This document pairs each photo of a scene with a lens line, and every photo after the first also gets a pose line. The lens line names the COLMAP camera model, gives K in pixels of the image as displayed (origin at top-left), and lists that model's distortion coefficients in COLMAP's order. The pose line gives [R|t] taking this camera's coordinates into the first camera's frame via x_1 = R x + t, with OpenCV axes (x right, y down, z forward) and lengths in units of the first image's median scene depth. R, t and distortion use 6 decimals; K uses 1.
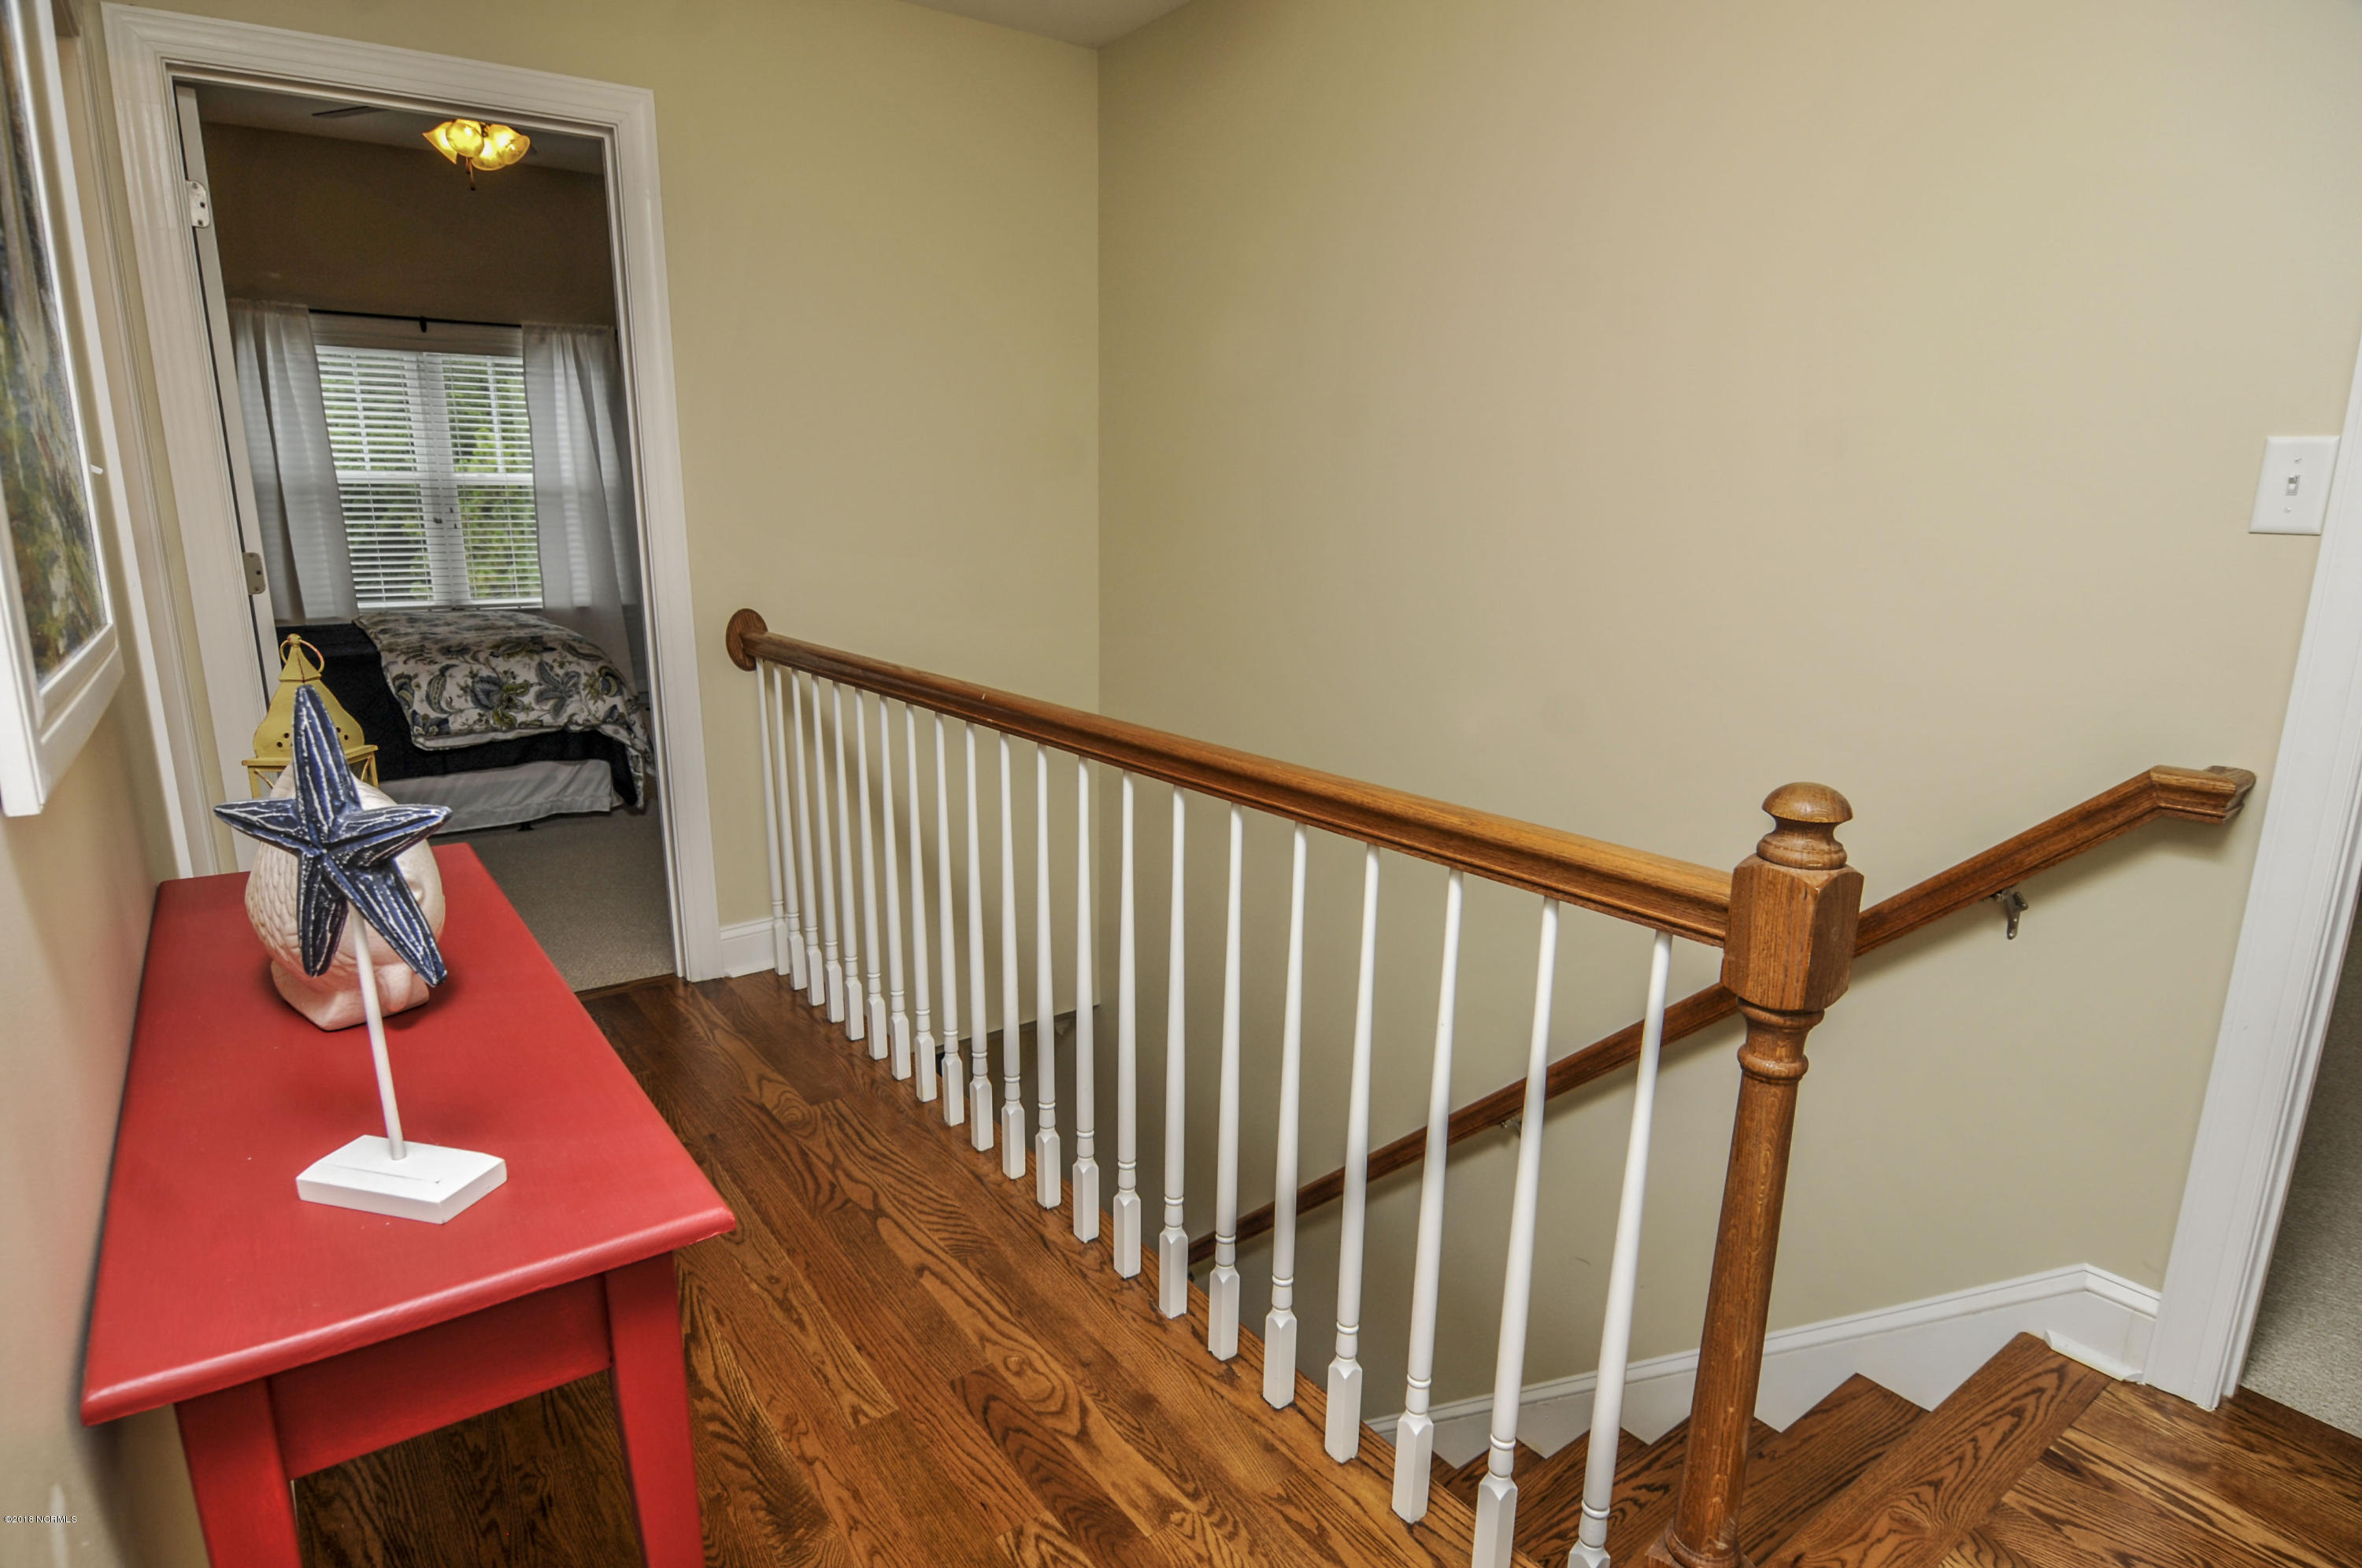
lens RADIAL K [[1278.4, 0, 1175.7], [0, 1278.4, 800.1], [0, 0, 1]] dist [-0.003486, -0.000228]
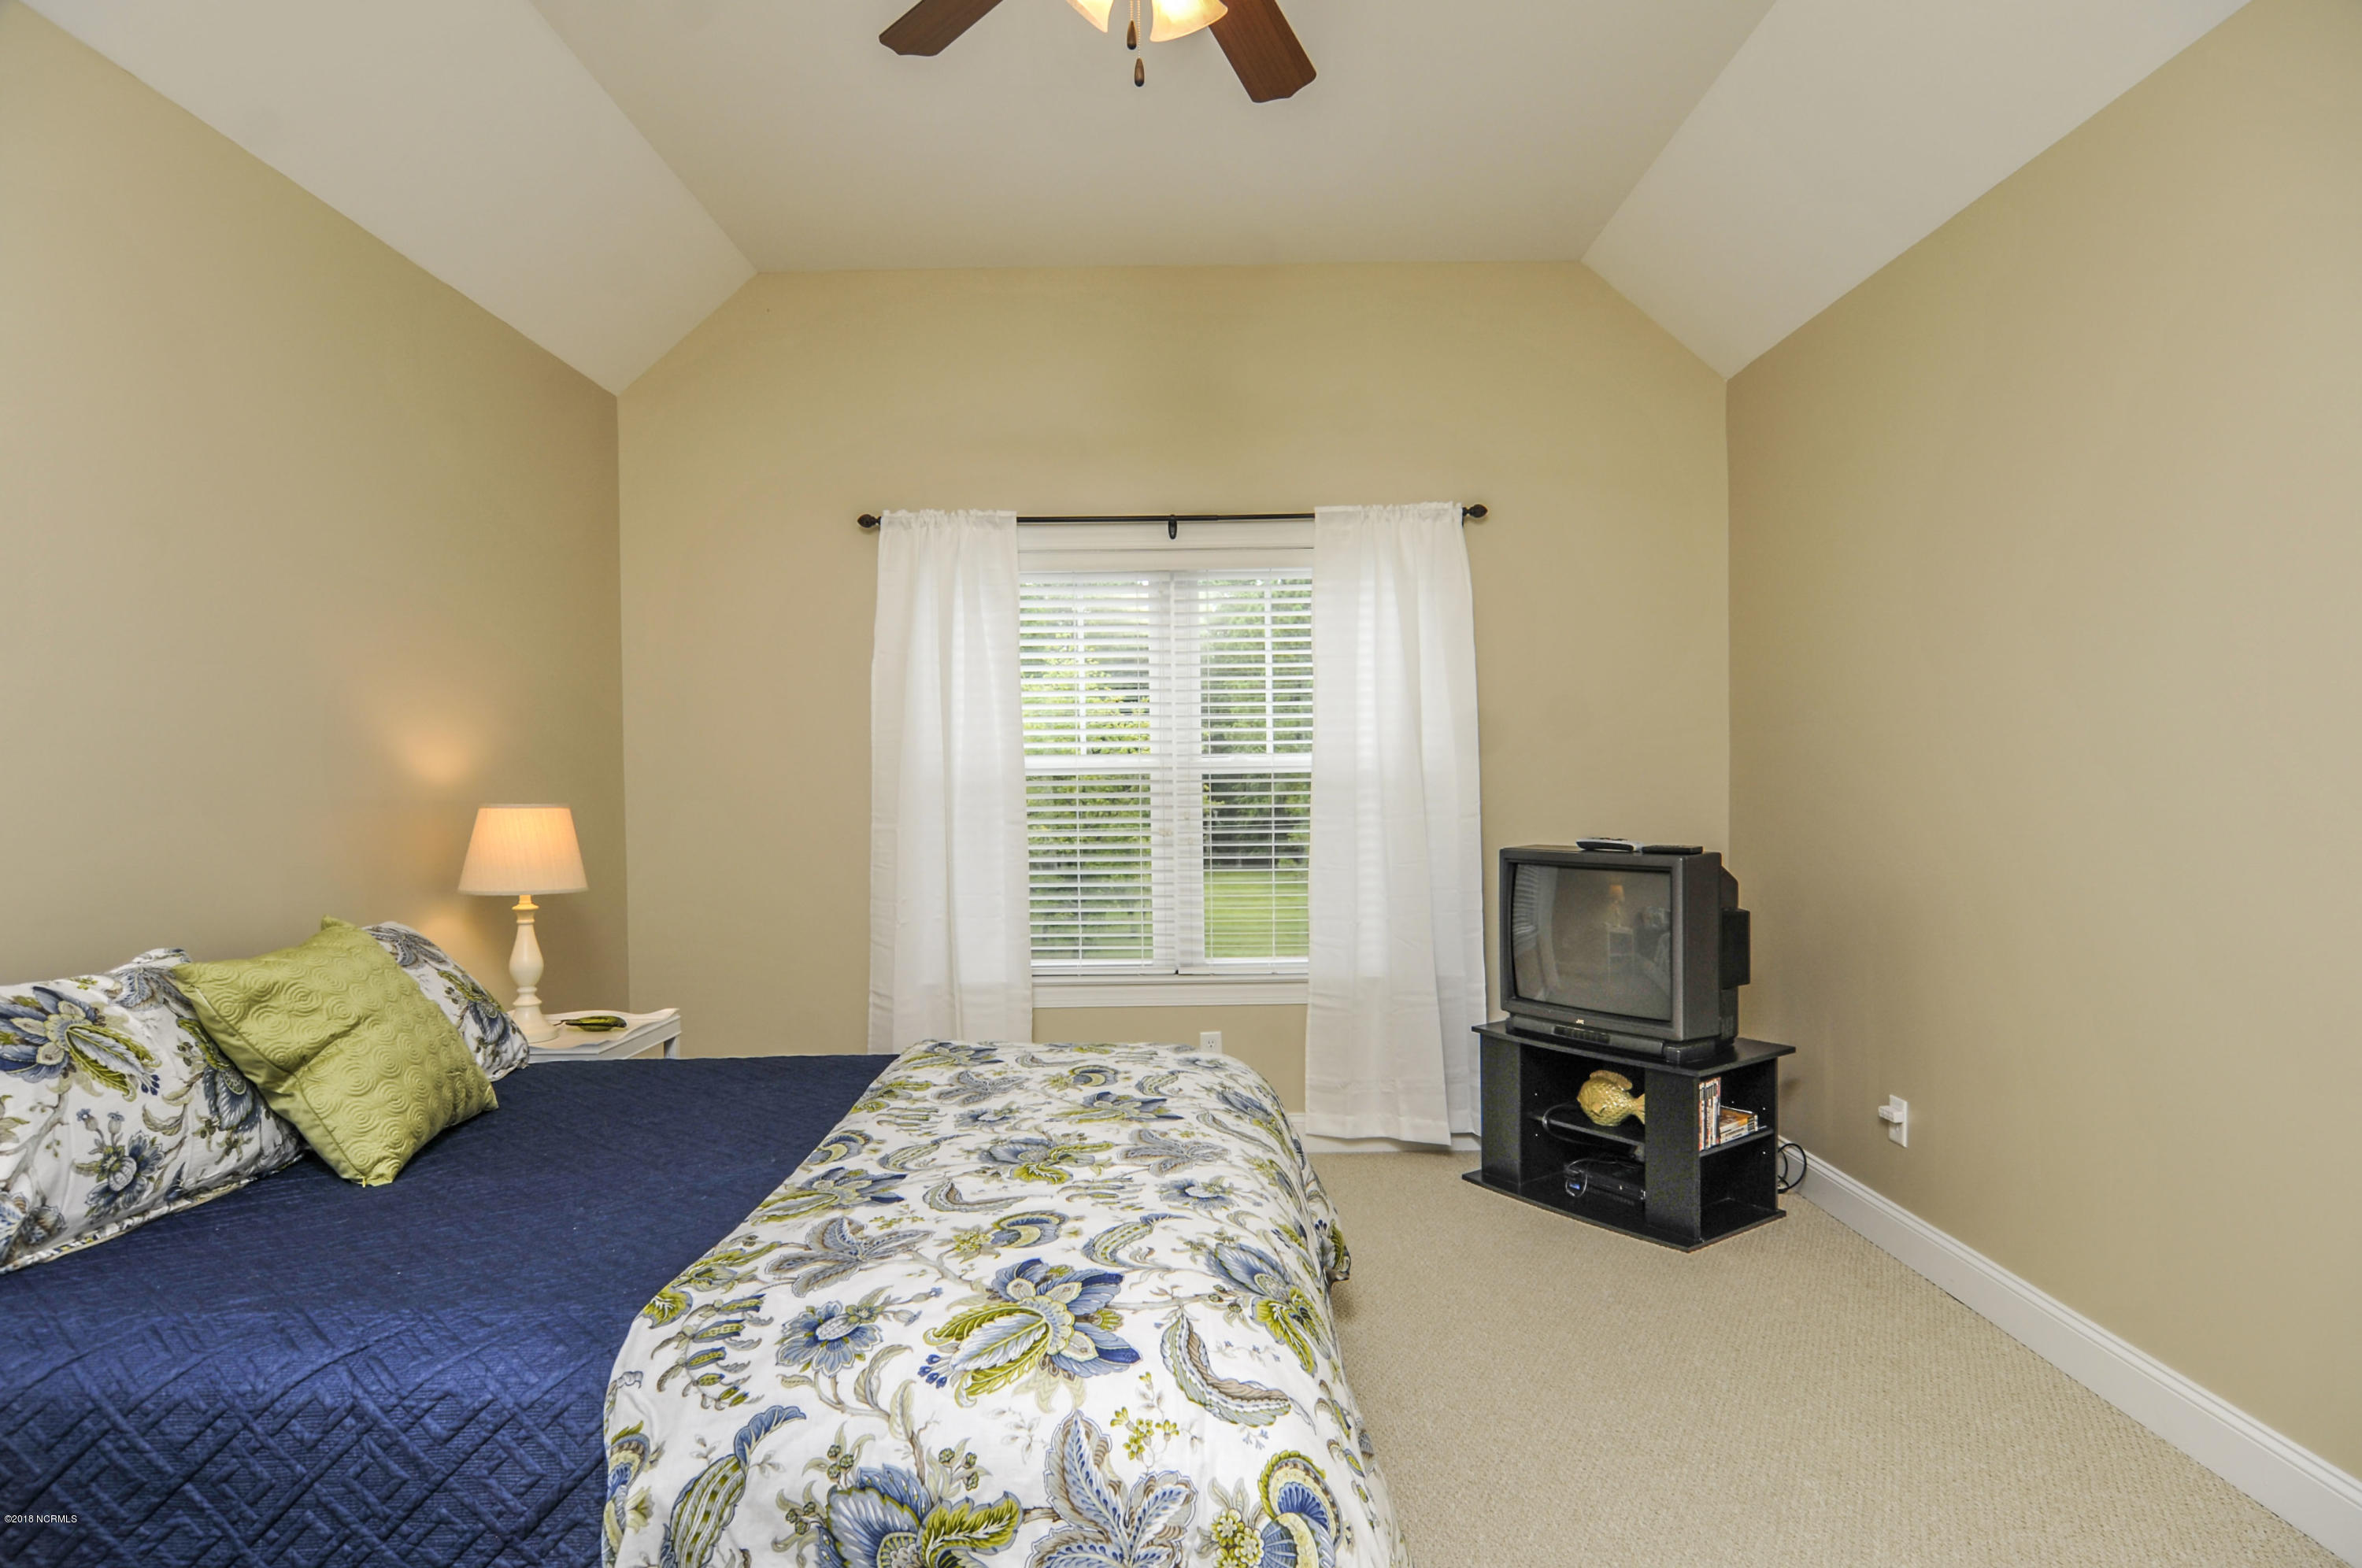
lens RADIAL K [[1278.4, 0, 1174.6], [0, 1278.4, 784.6], [0, 0, 1]] dist [-0.003486, -0.000228]
pose [[0.808027, -0.014465, -0.588968, -0.232094], [-0.116588, 0.976002, -0.183921, -0.140662], [0.577495, 0.217280, 0.786949, 0.562700]]
